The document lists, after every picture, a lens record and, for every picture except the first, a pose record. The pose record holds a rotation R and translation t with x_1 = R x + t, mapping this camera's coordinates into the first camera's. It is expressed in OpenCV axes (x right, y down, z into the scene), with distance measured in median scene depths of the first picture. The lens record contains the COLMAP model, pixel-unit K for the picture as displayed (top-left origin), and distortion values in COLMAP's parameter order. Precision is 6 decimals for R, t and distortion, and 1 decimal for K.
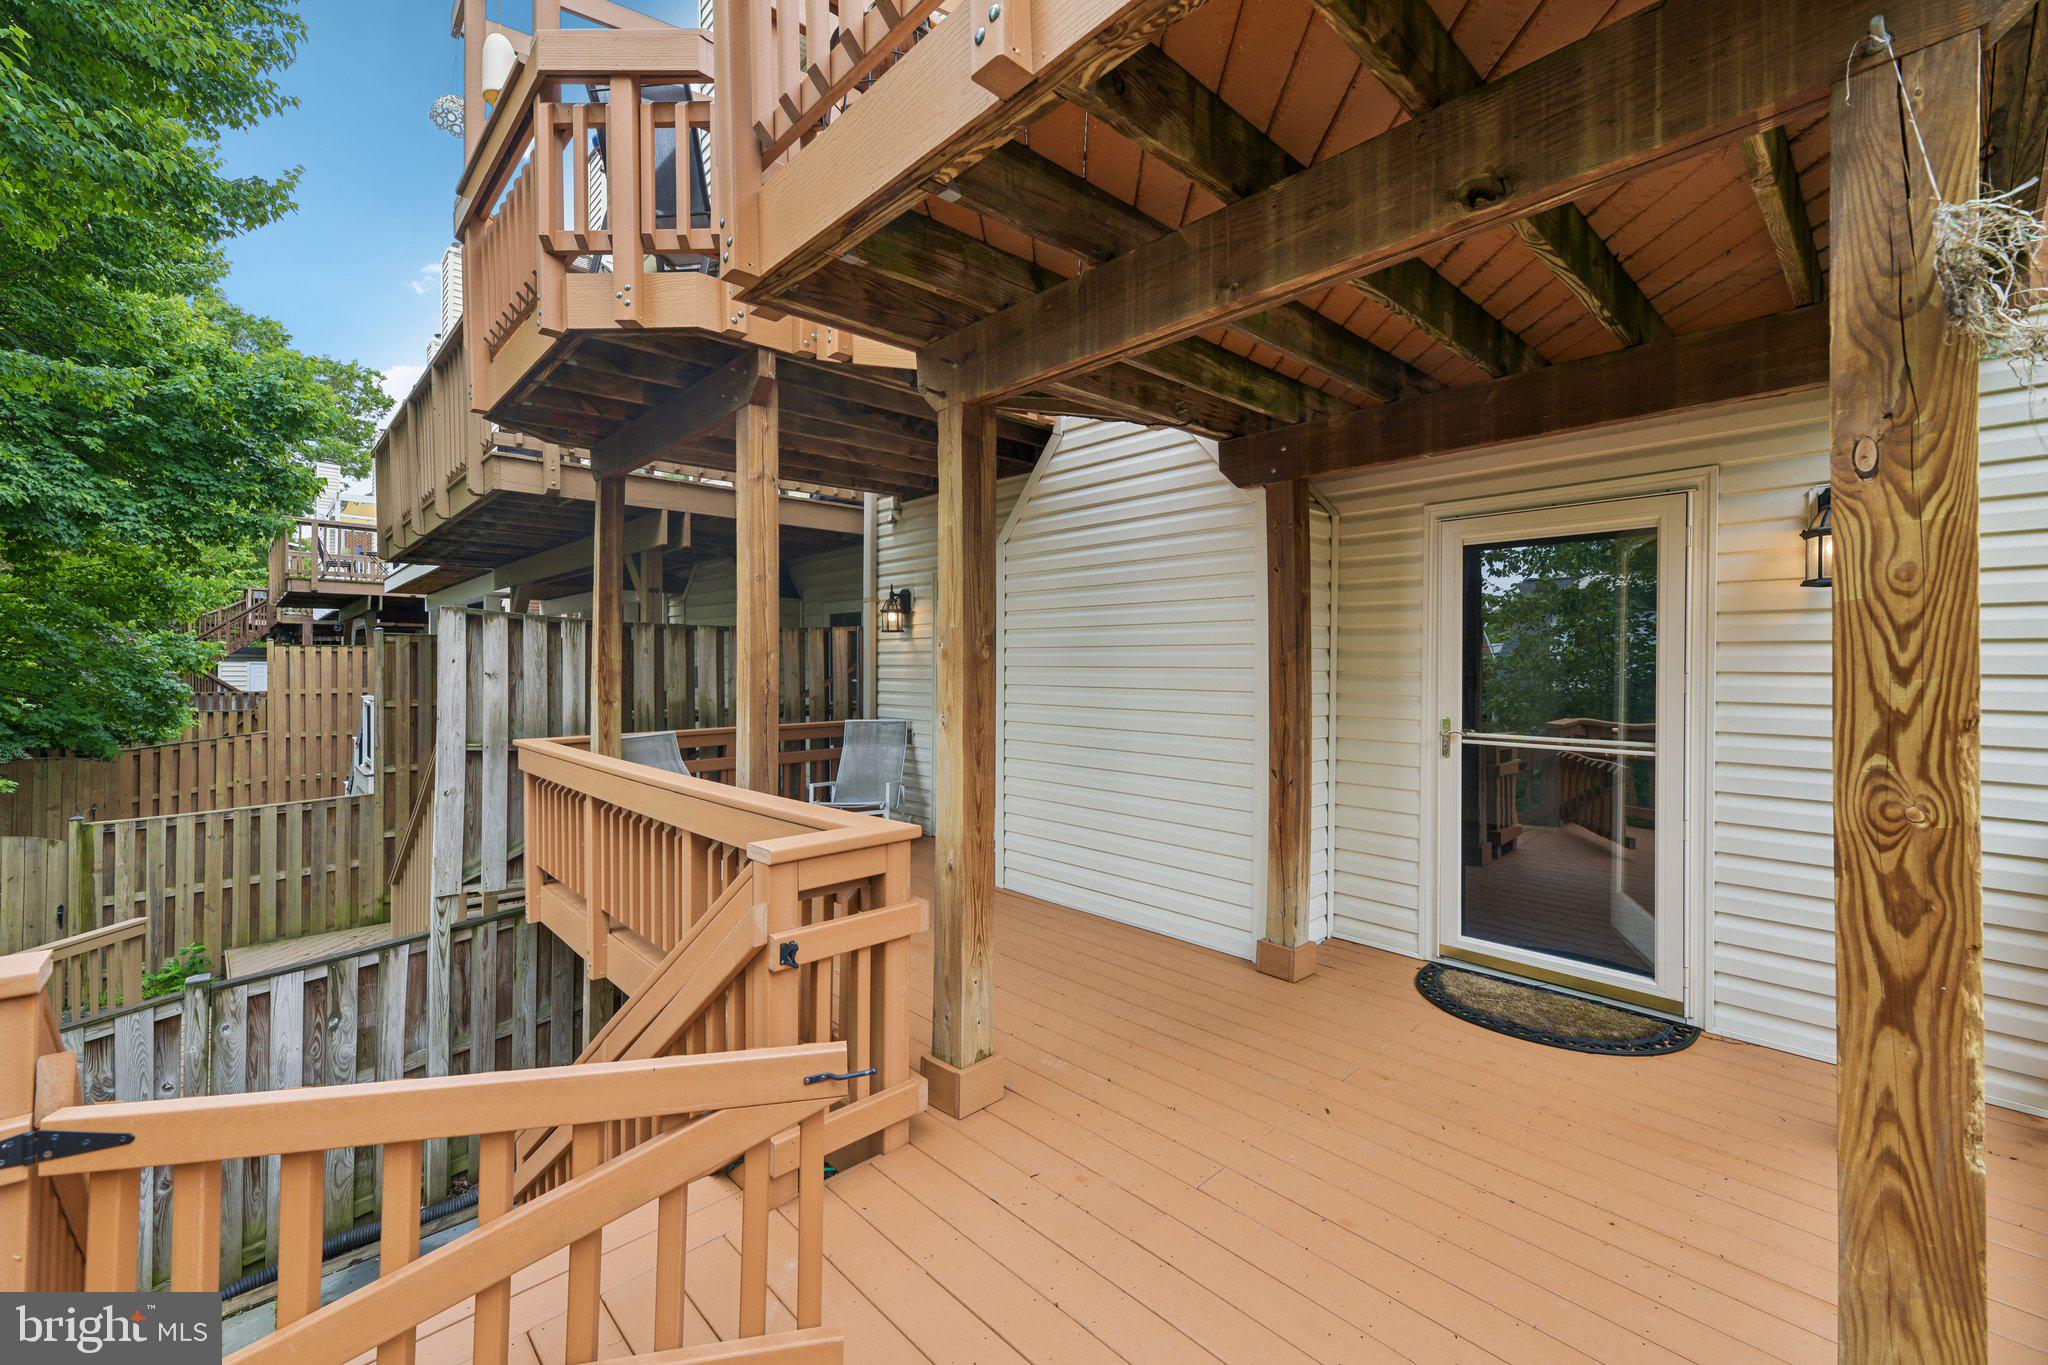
lens RADIAL K [[842.9, 0, 1029.3], [0, 842.9, 660.0], [0, 0, 1]] dist [0.000494, 0.000009]
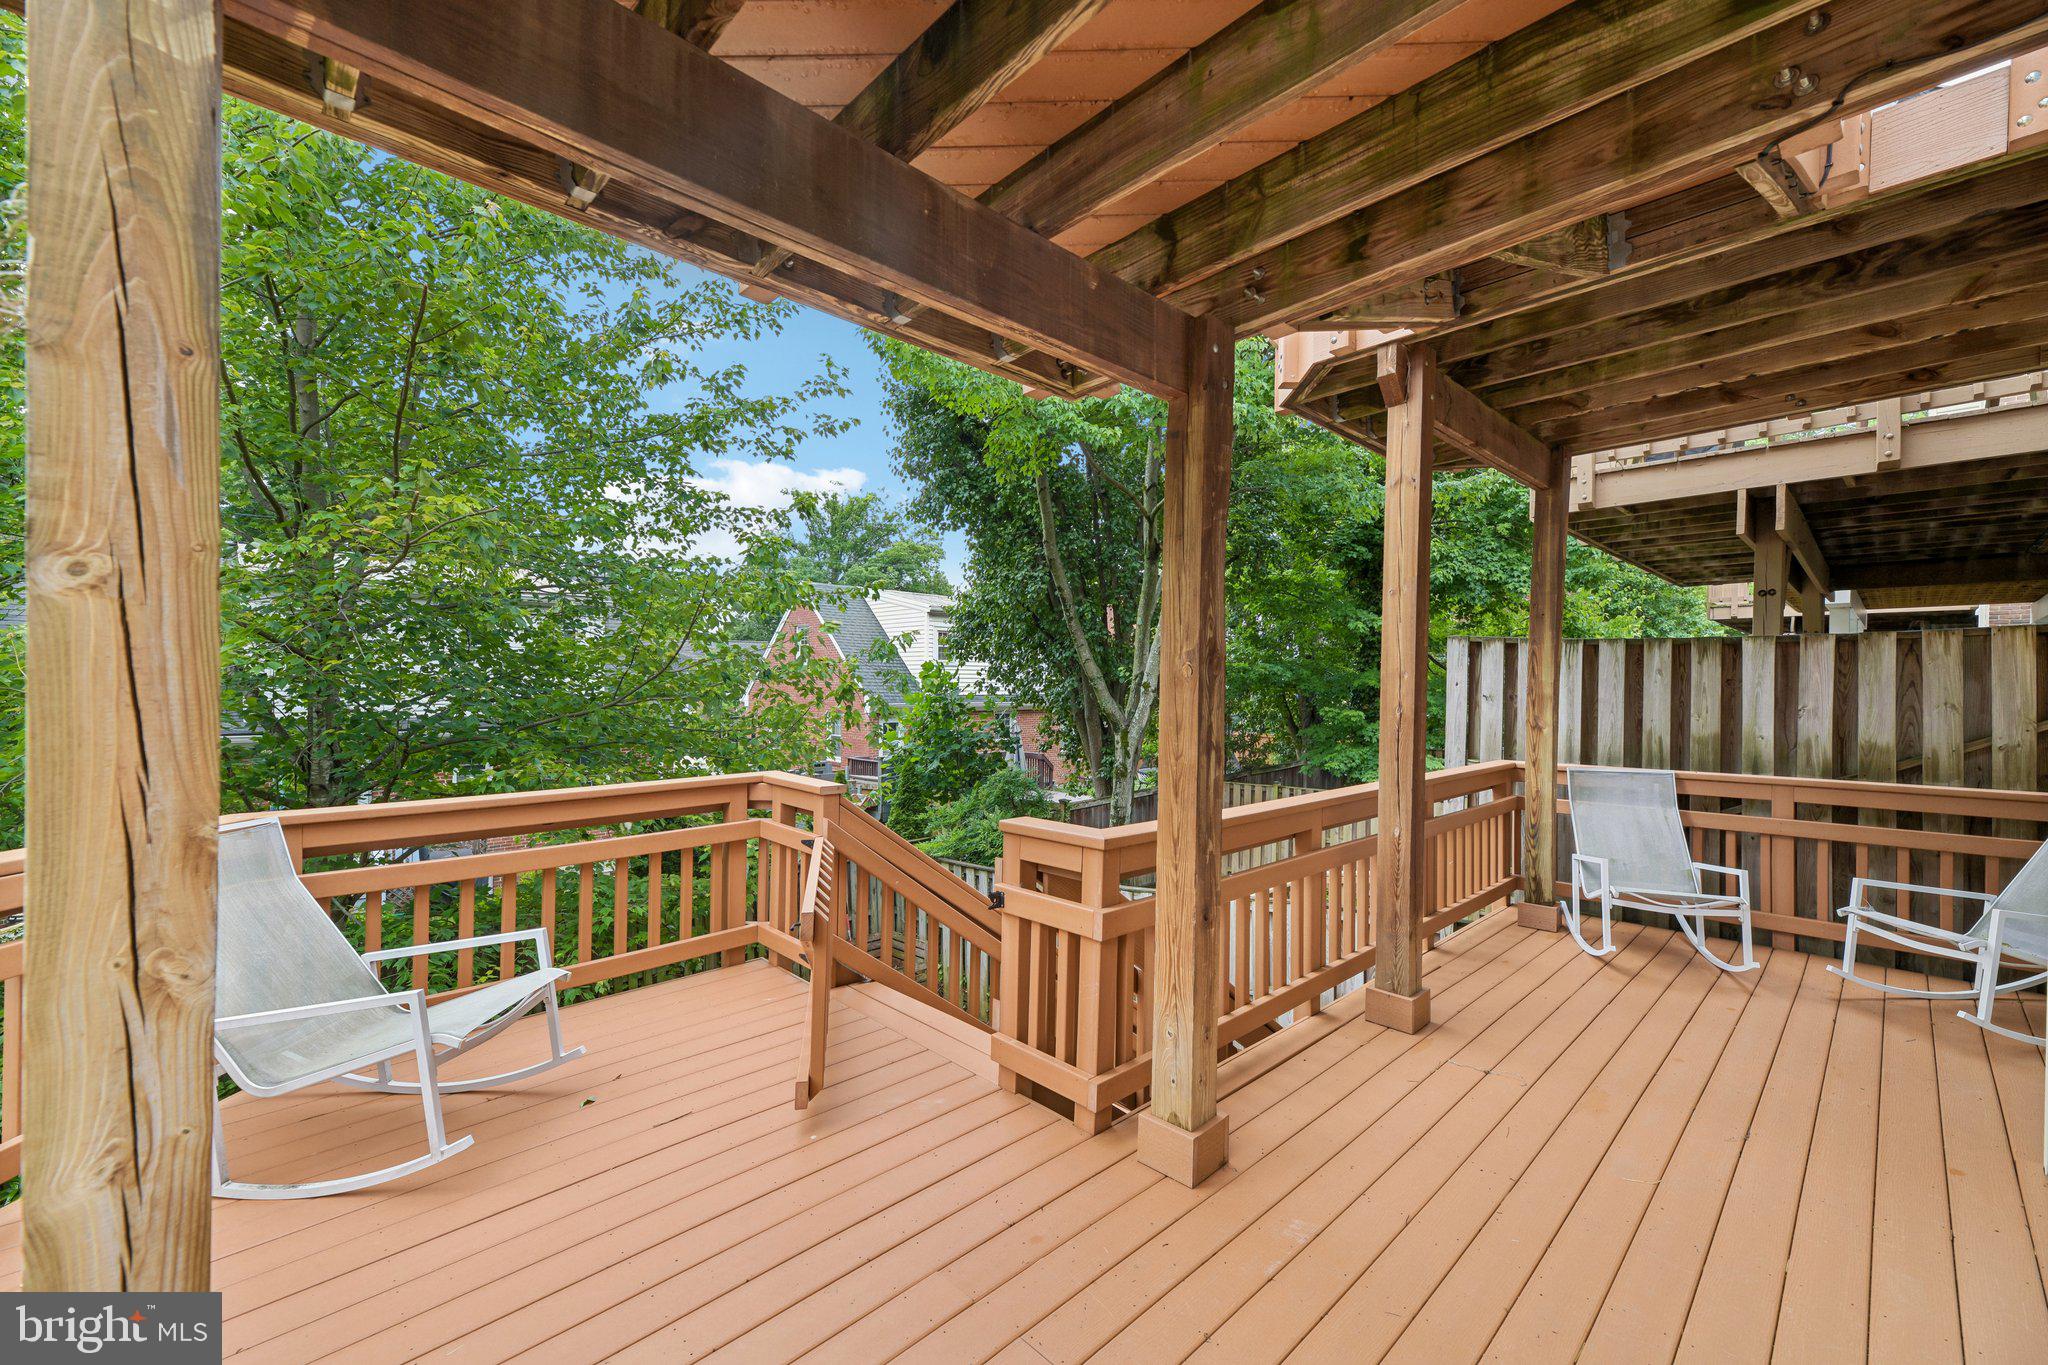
lens RADIAL K [[831.8, 0, 1024.0], [0, 831.8, 682.5], [0, 0, 1]] dist [-0.002287, -0.000874]
pose [[0.008343, -0.000860, -0.999965, 0.321344], [-0.001064, 0.999999, -0.000869, 0.000845], [0.999965, 0.001071, 0.008342, 0.319393]]
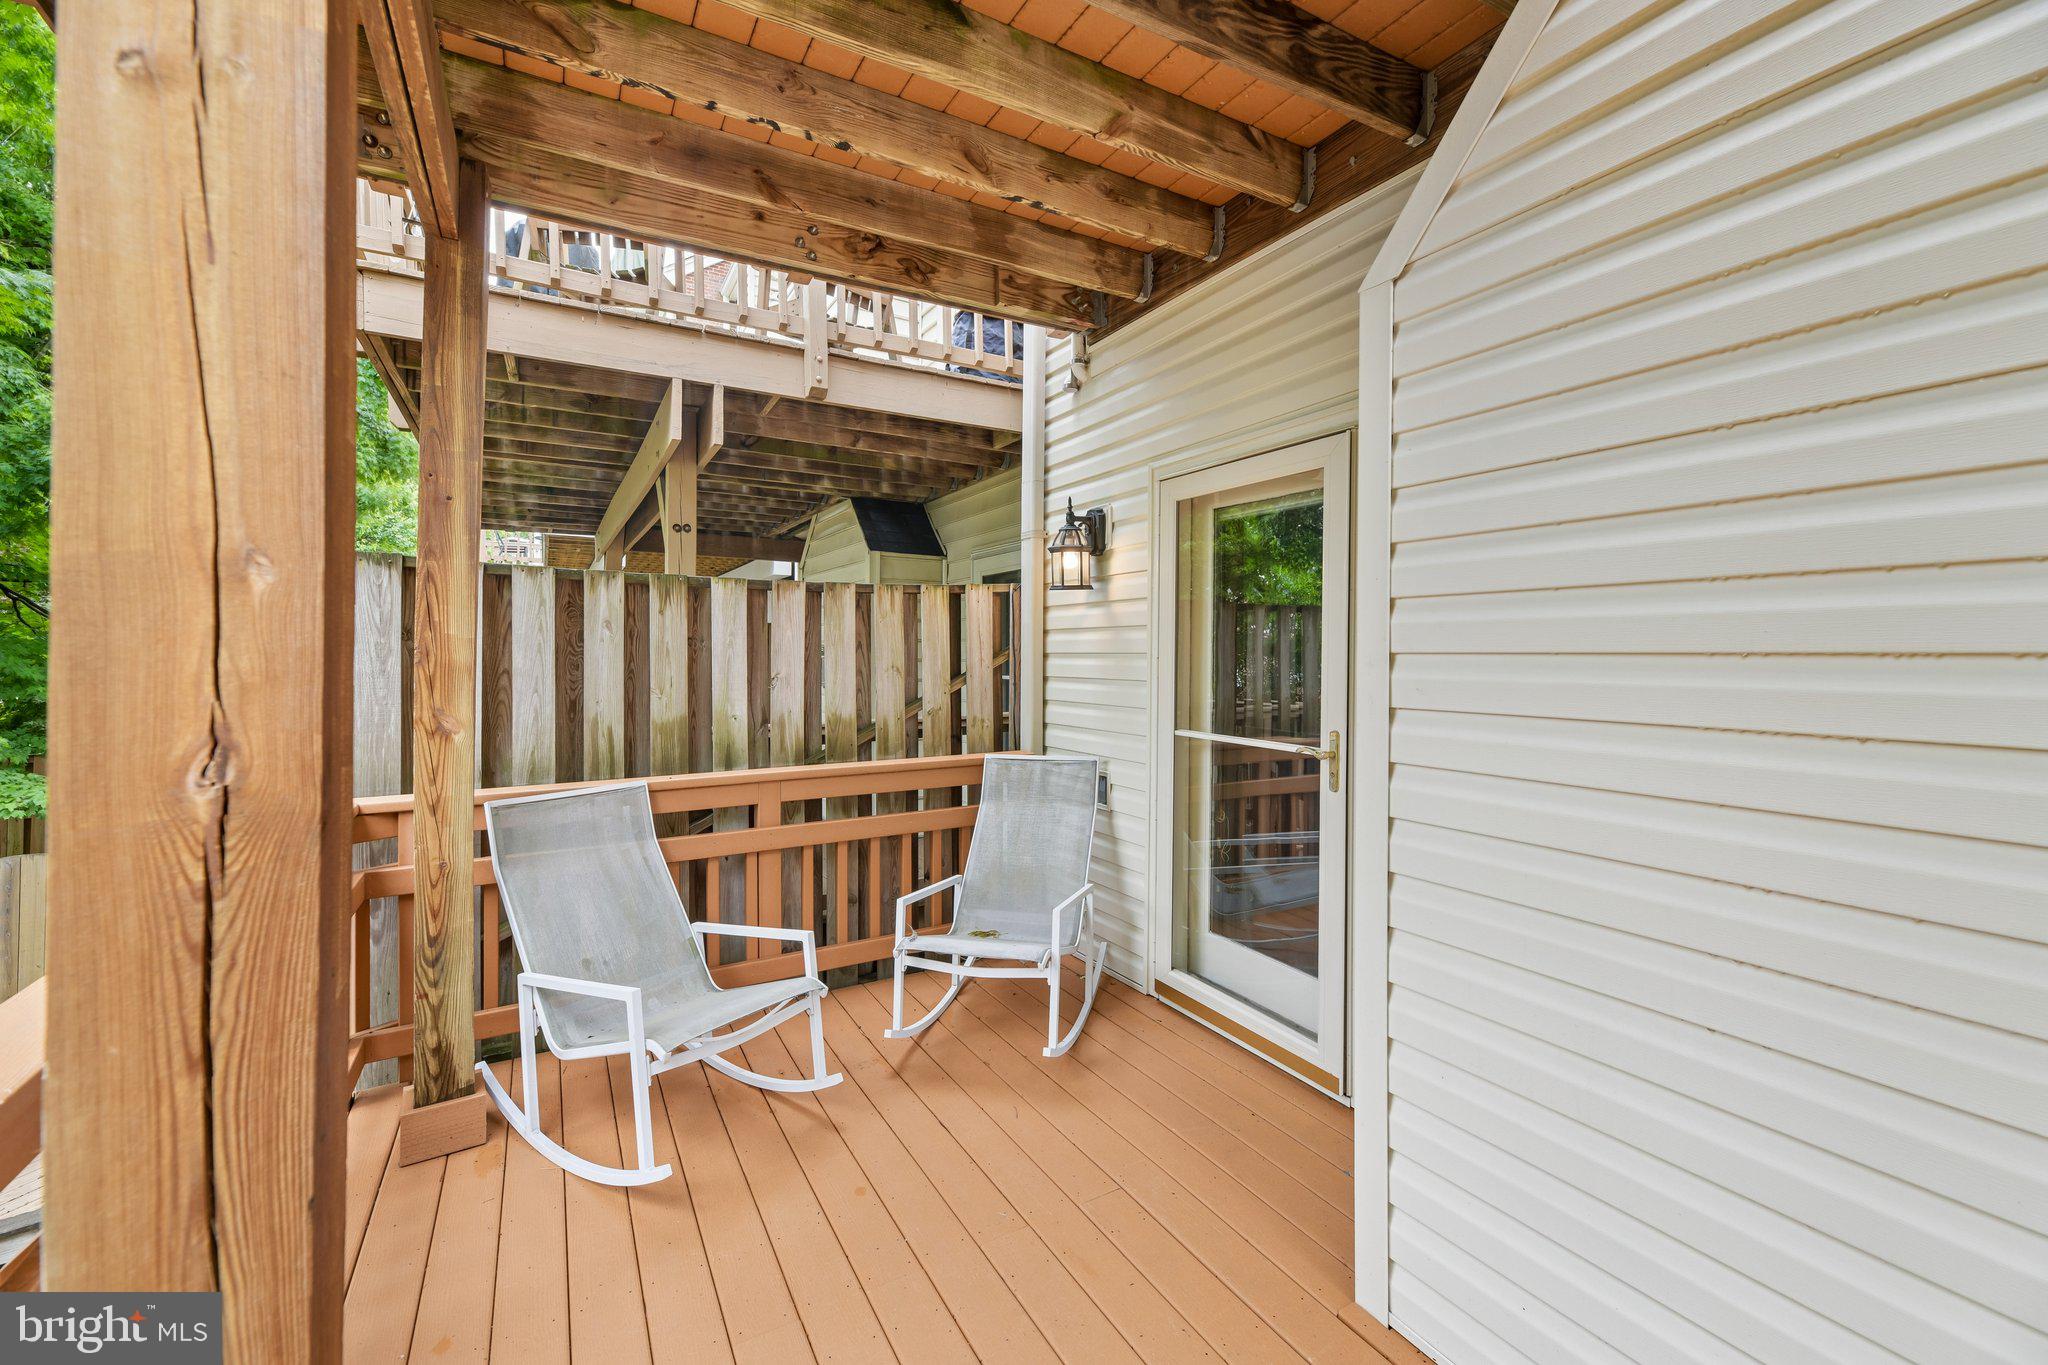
lens RADIAL K [[842.9, 0, 1029.3], [0, 842.9, 660.0], [0, 0, 1]] dist [0.000494, 0.000009]
pose [[0.974348, 0.003446, -0.225018, -0.069455], [-0.001460, 0.999959, 0.008990, 0.005667], [0.225040, -0.008430, 0.974313, 0.481835]]
